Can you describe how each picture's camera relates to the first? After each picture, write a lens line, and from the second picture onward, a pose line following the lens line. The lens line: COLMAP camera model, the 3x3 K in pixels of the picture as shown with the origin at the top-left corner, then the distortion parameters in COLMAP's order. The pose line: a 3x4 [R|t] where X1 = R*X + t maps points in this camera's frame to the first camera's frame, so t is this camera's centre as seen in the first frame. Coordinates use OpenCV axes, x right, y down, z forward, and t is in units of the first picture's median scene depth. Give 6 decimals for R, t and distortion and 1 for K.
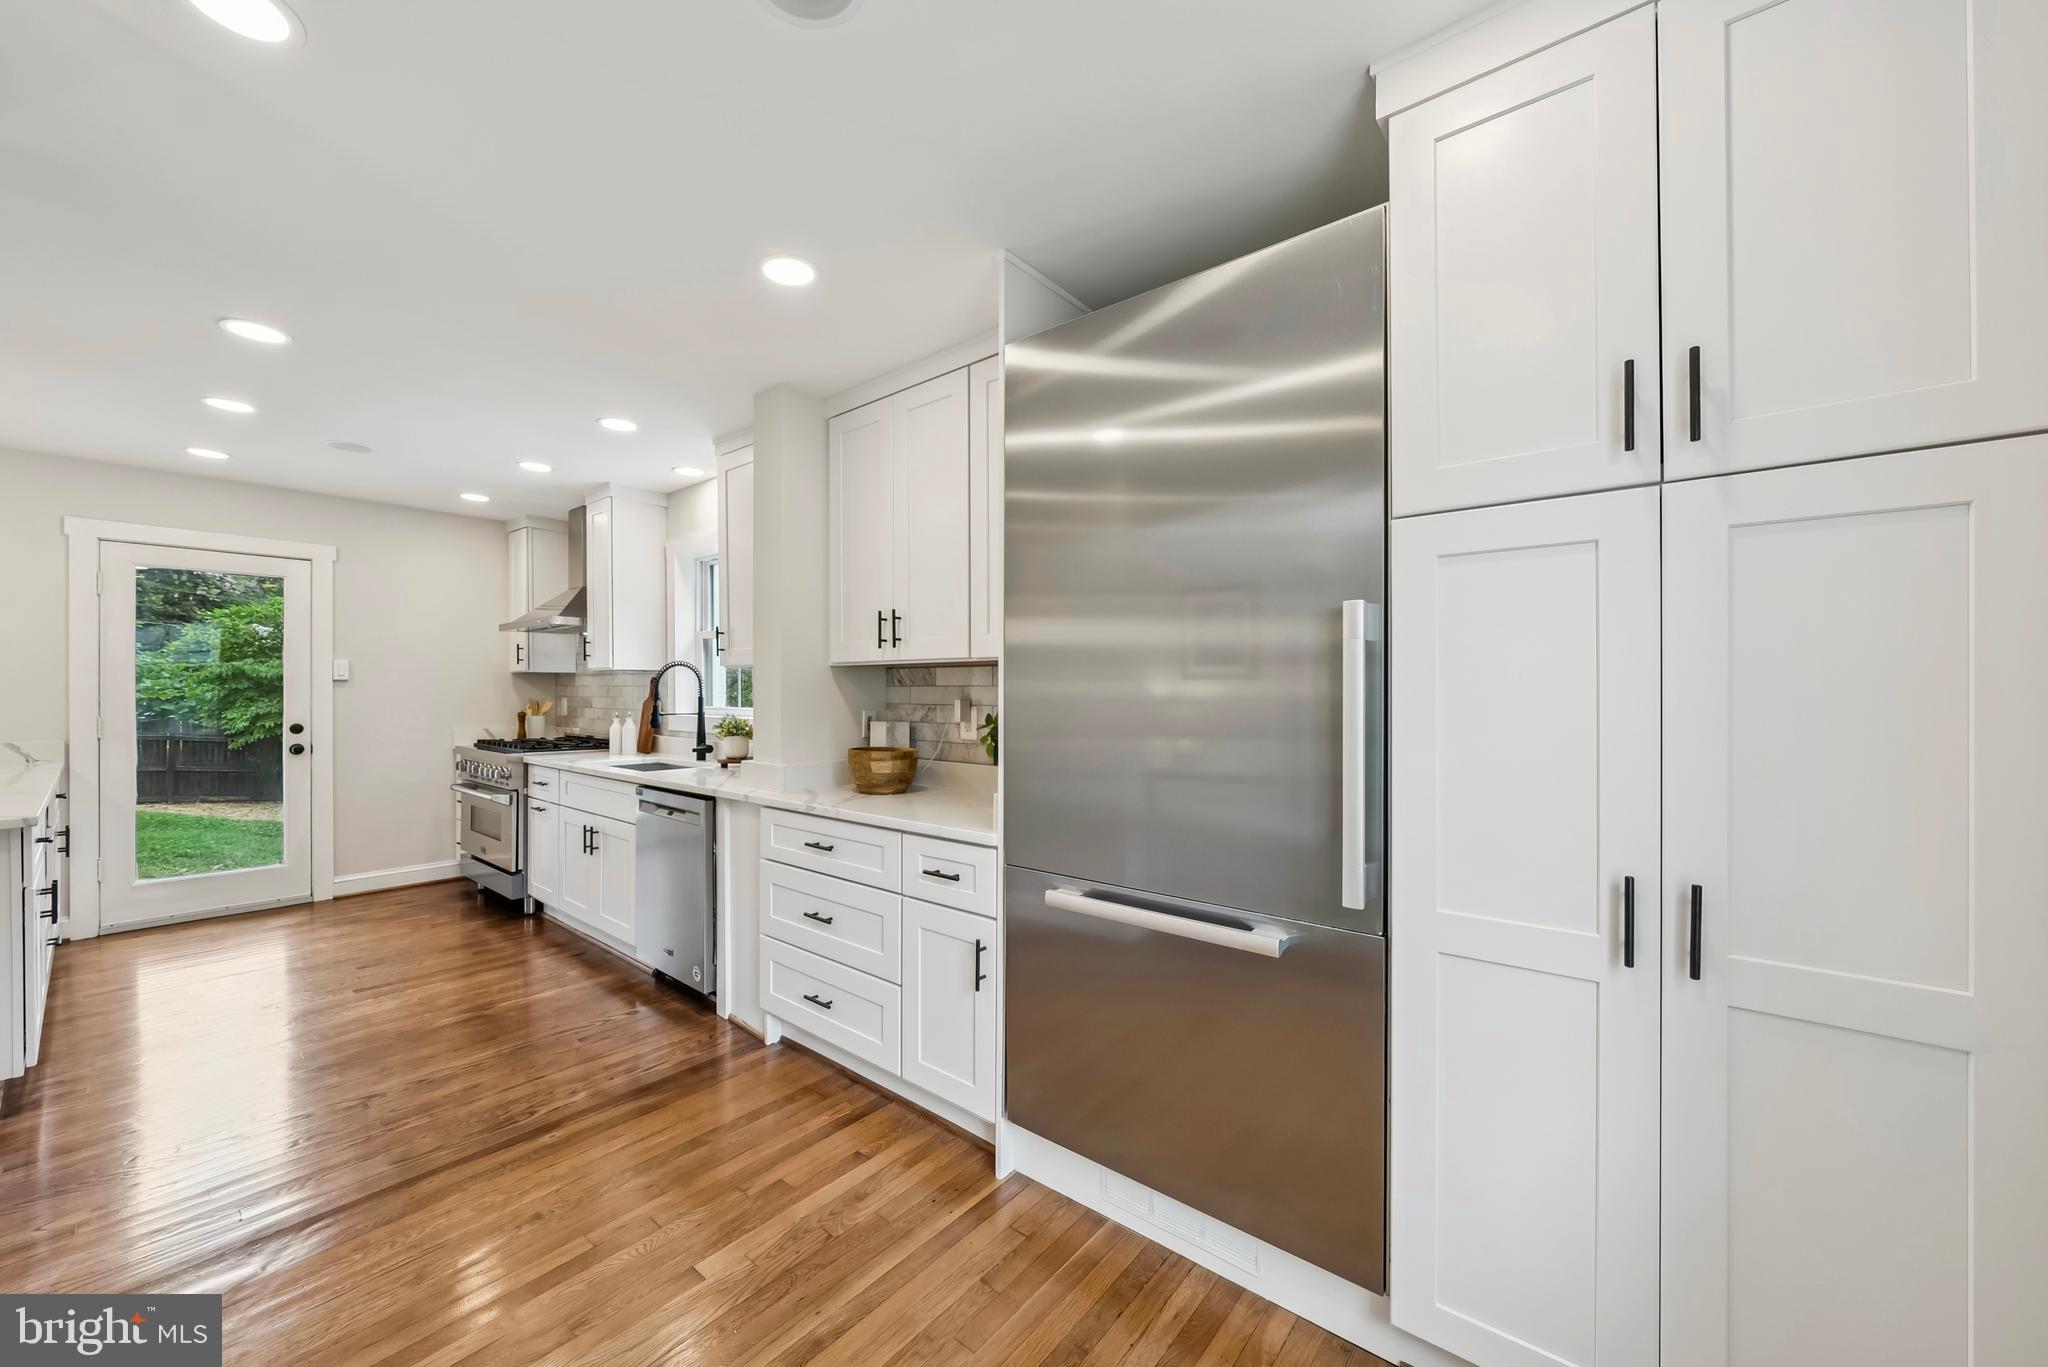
lens RADIAL K [[735.9, 0, 1004.0], [0, 735.9, 697.5], [0, 0, 1]] dist [-0.008681, 0.000467]
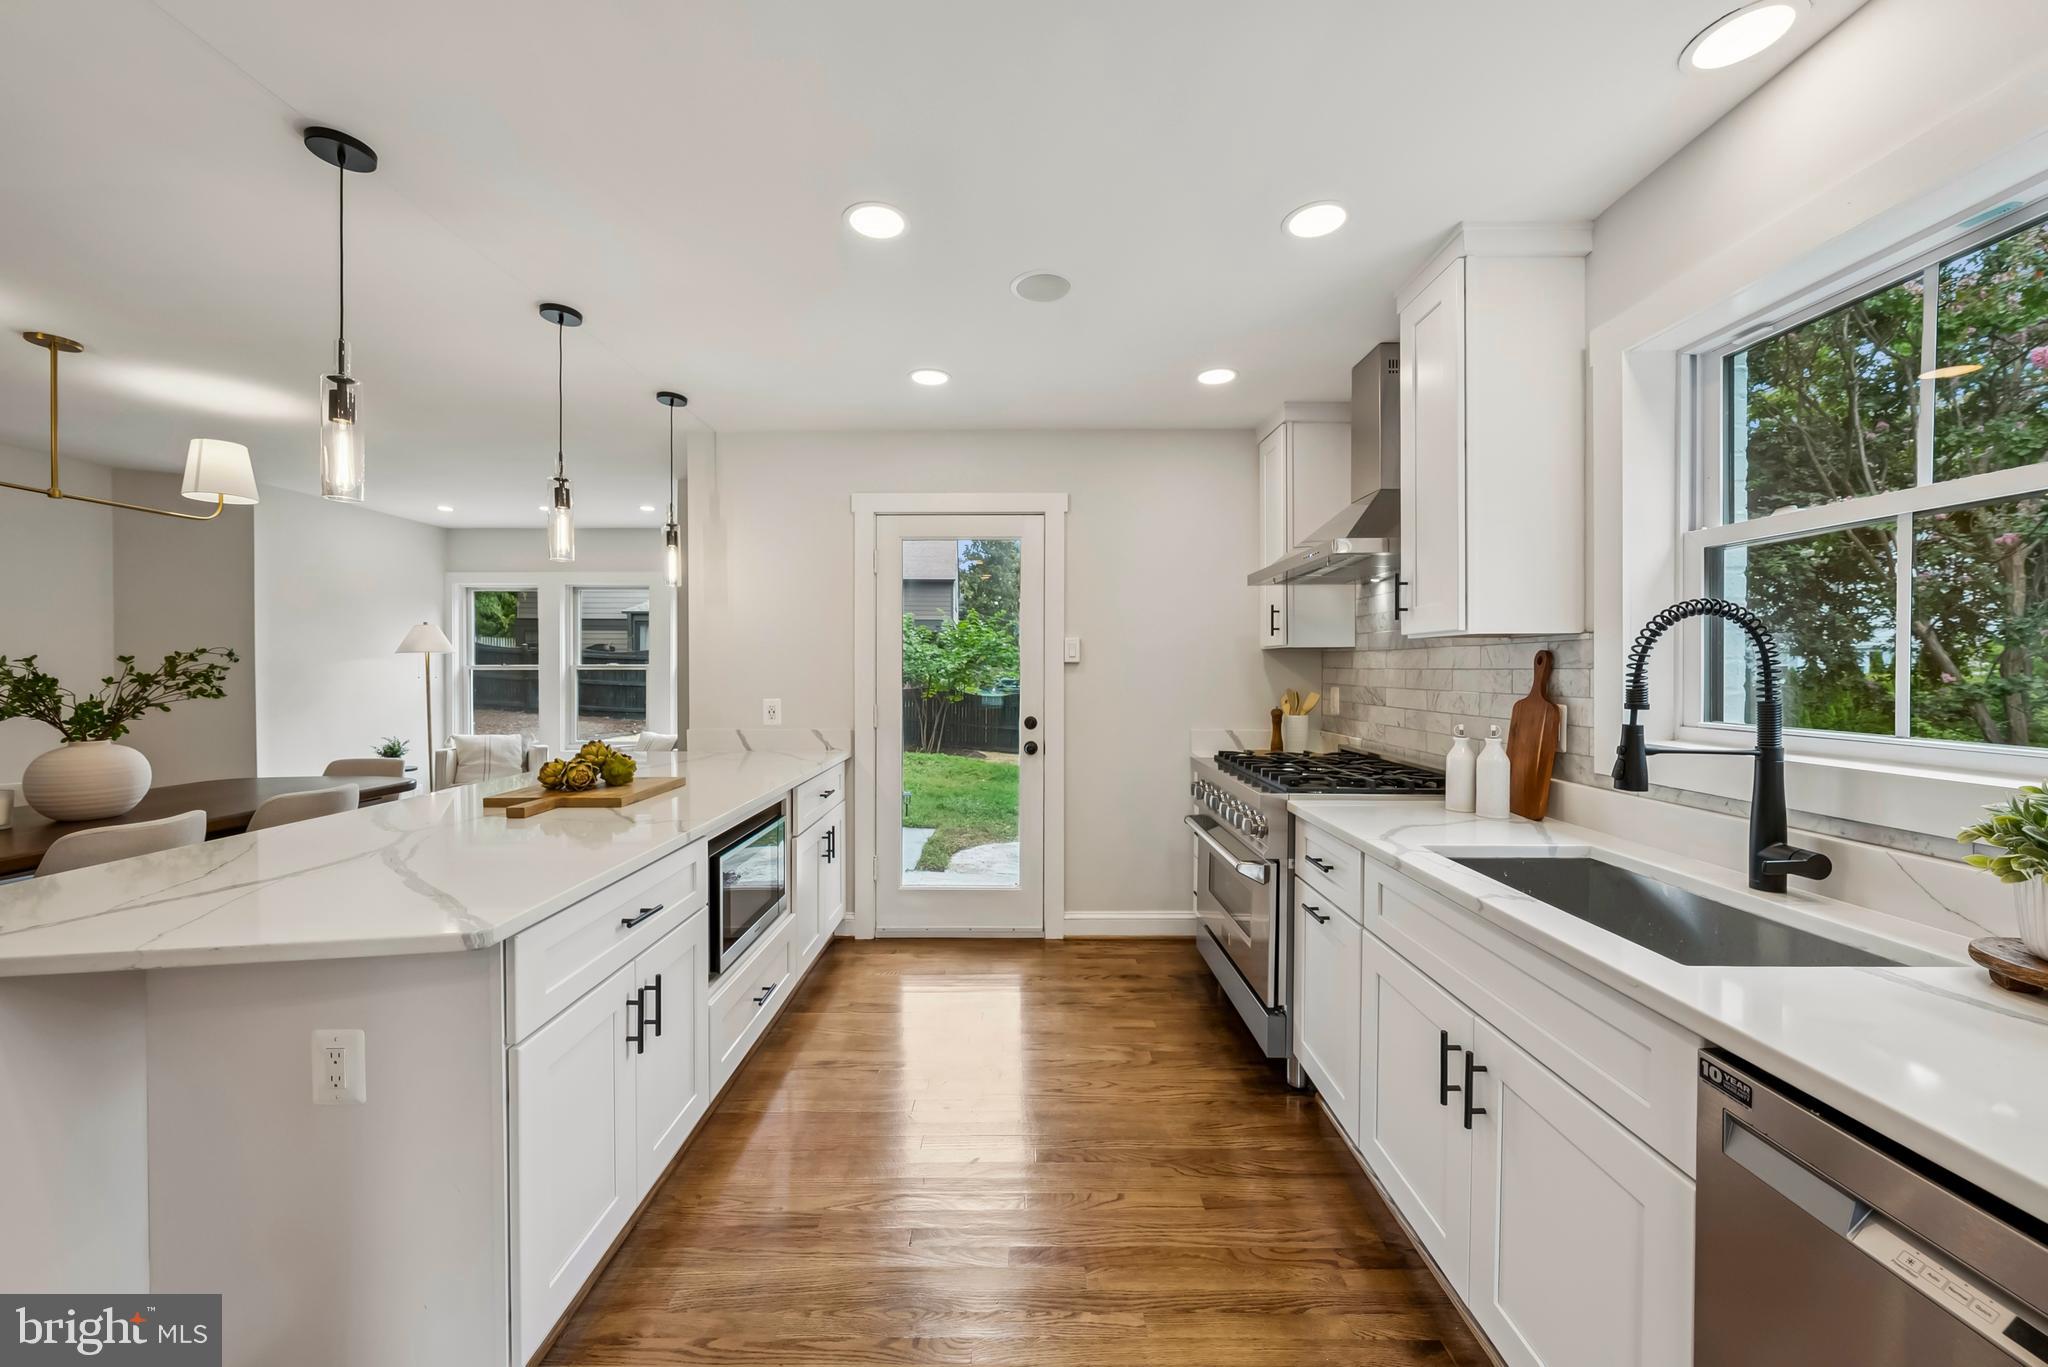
lens RADIAL K [[735.9, 0, 1027.4], [0, 735.9, 674.0], [0, 0, 1]] dist [-0.008681, 0.000467]
pose [[0.632812, 0.002144, -0.774302, -0.336906], [-0.005410, 0.999984, -0.001652, -0.010421], [0.774286, 0.005234, 0.632814, 0.478109]]
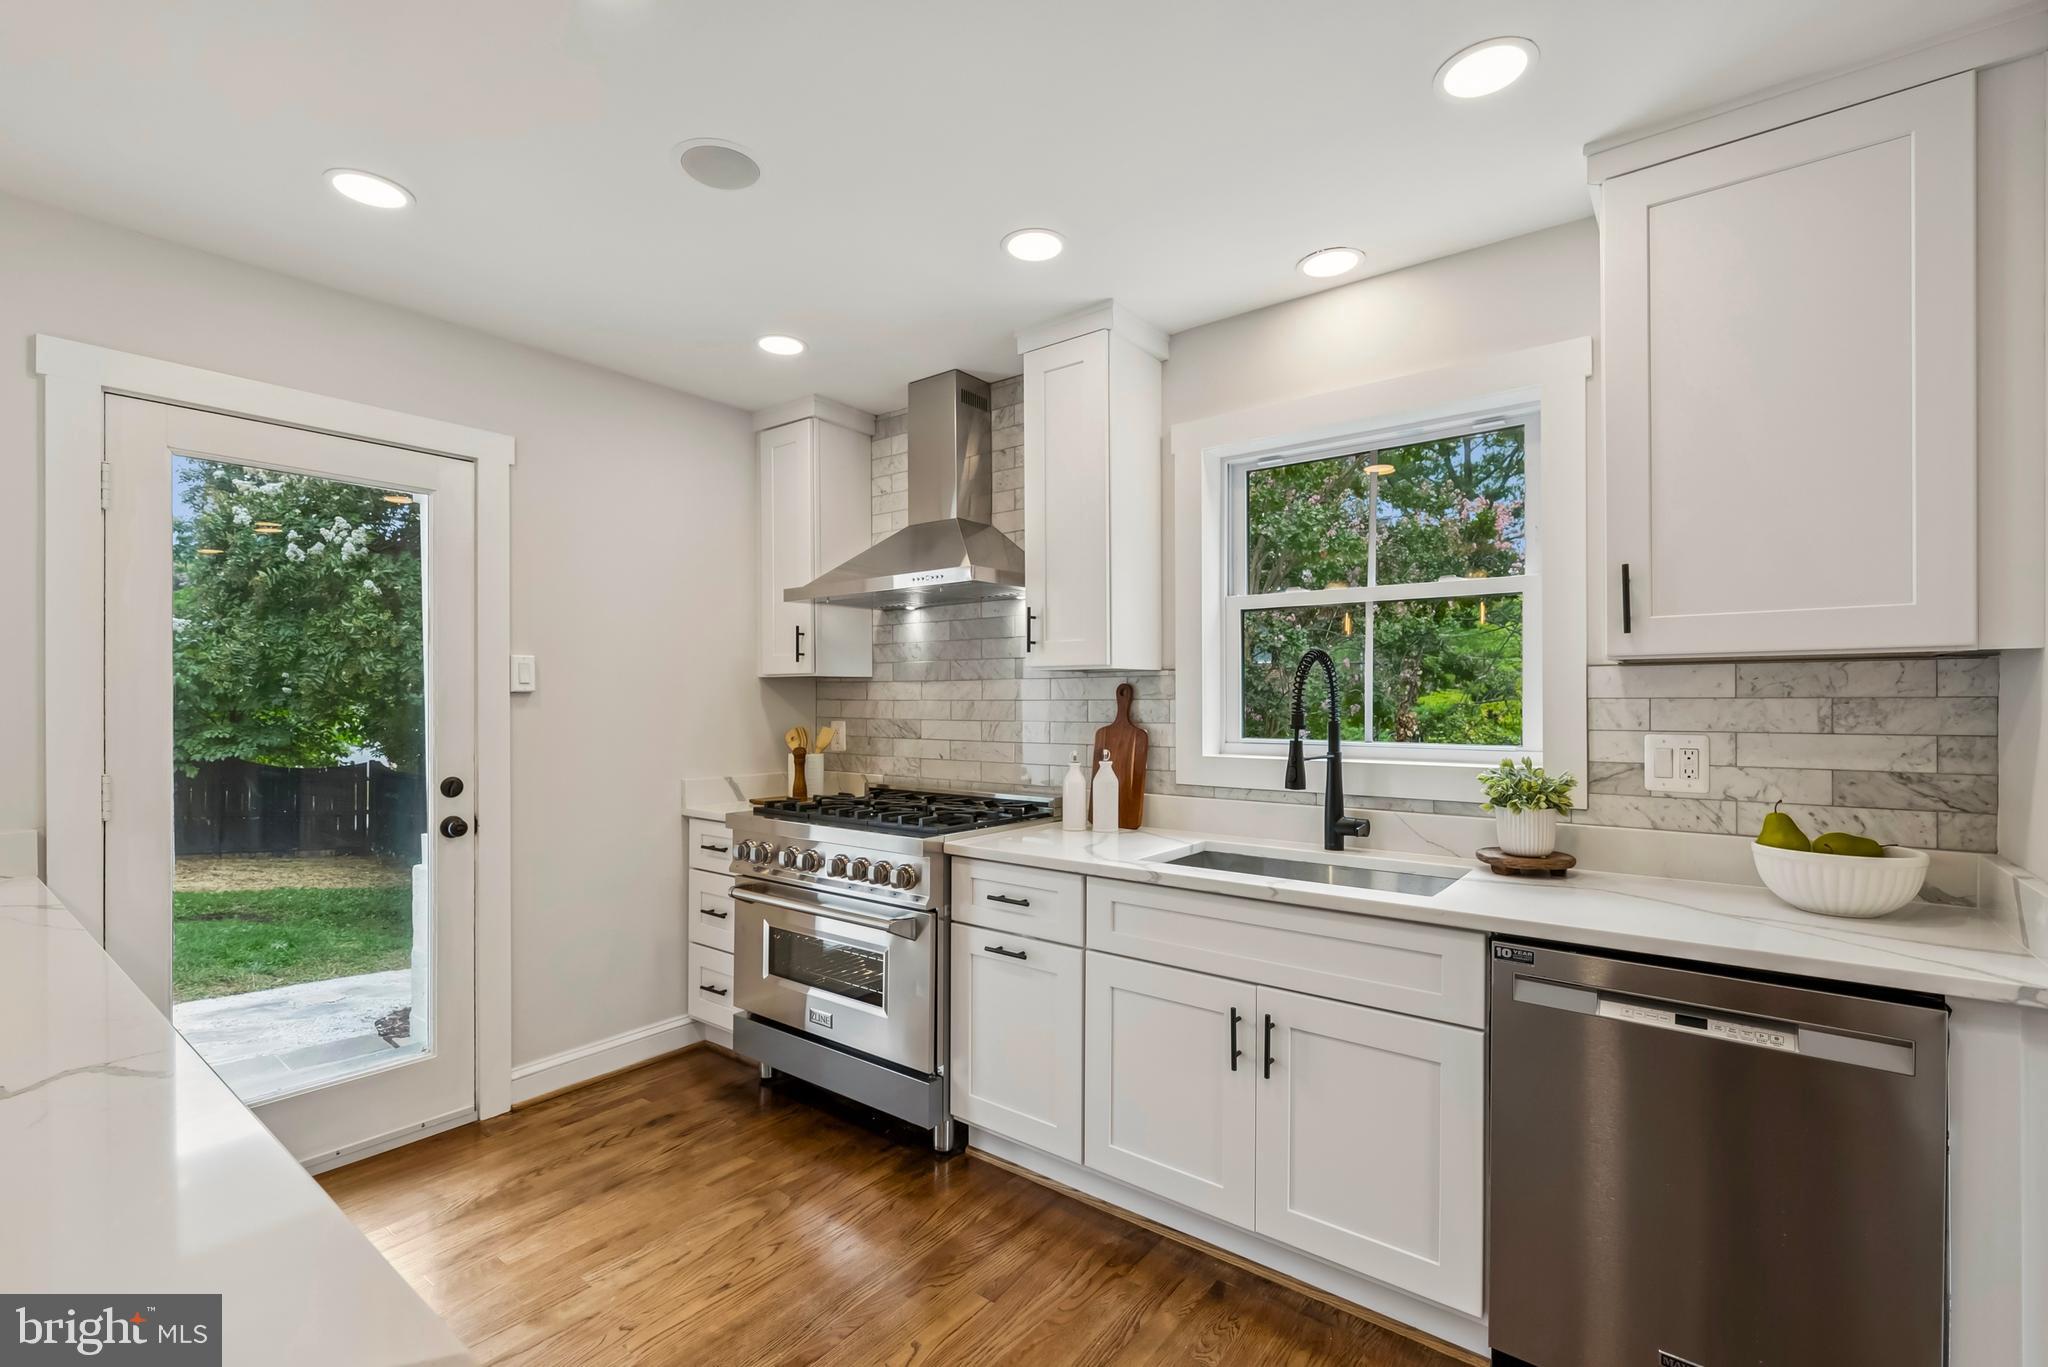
lens RADIAL K [[880.2, 0, 1012.0], [0, 880.2, 701.5], [0, 0, 1]] dist [-0.000710, -0.000286]
pose [[0.999814, -0.006485, 0.018175, -0.585952], [0.006619, 0.999951, -0.007339, -0.010587], [-0.018127, 0.007458, 0.999808, 0.372779]]
